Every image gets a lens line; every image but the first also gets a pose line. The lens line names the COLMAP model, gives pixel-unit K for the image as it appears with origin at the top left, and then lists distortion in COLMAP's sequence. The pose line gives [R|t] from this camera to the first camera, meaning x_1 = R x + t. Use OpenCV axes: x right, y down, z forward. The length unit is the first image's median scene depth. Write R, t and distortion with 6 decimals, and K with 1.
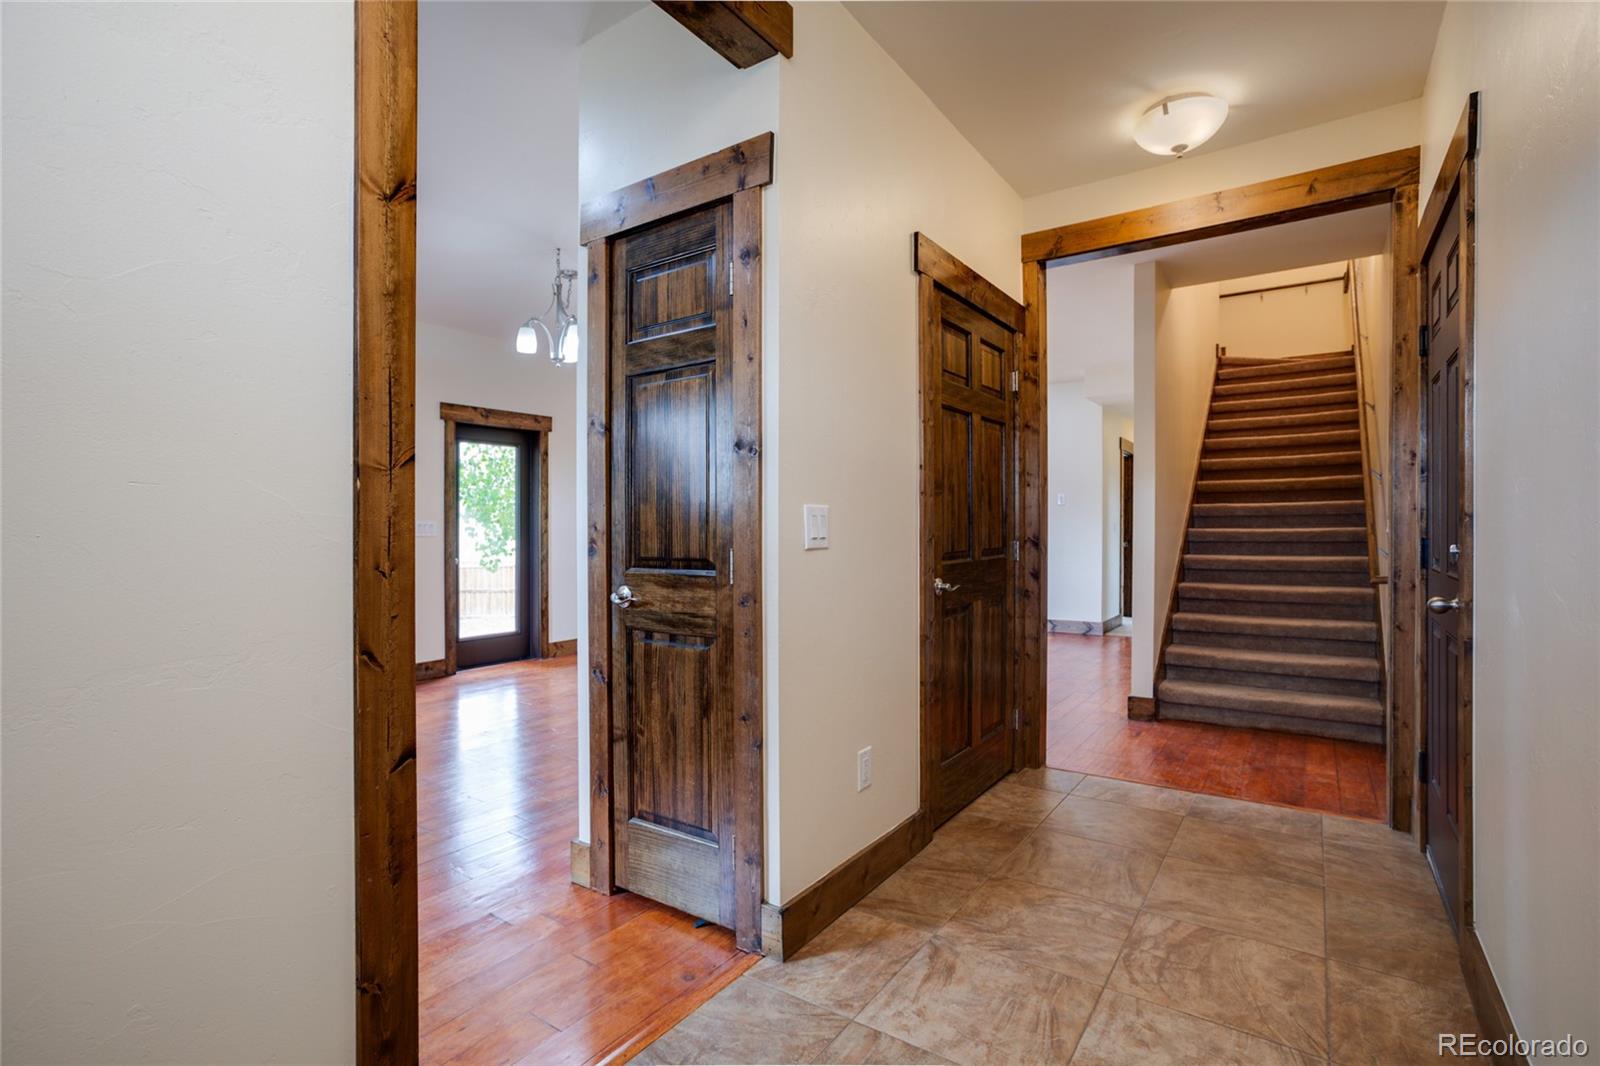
lens RADIAL K [[769.7, 0, 791.8], [0, 769.7, 539.2], [0, 0, 1]] dist [0.005113, 0.001322]
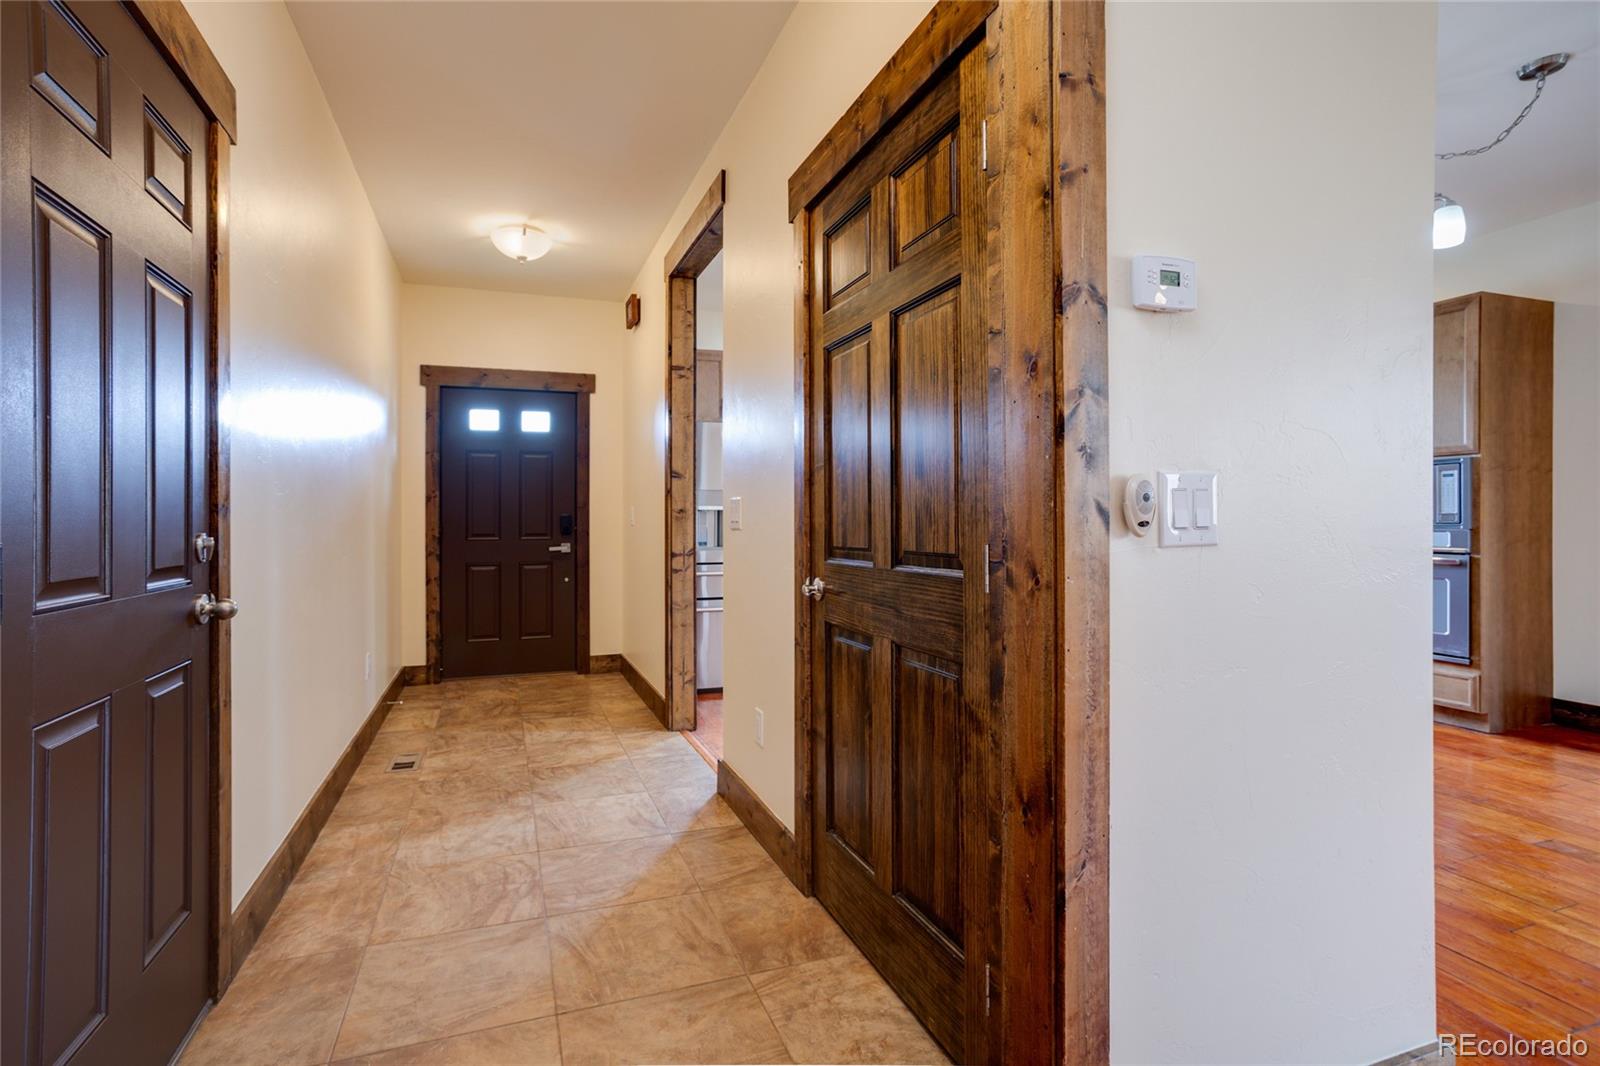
lens RADIAL K [[769.7, 0, 792.1], [0, 769.7, 523.0], [0, 0, 1]] dist [0.005113, 0.001322]
pose [[-0.574564, 0.013162, -0.818354, 1.126268], [0.010355, 0.999908, 0.008811, -0.014391], [0.818394, -0.003412, -0.574647, 1.929166]]
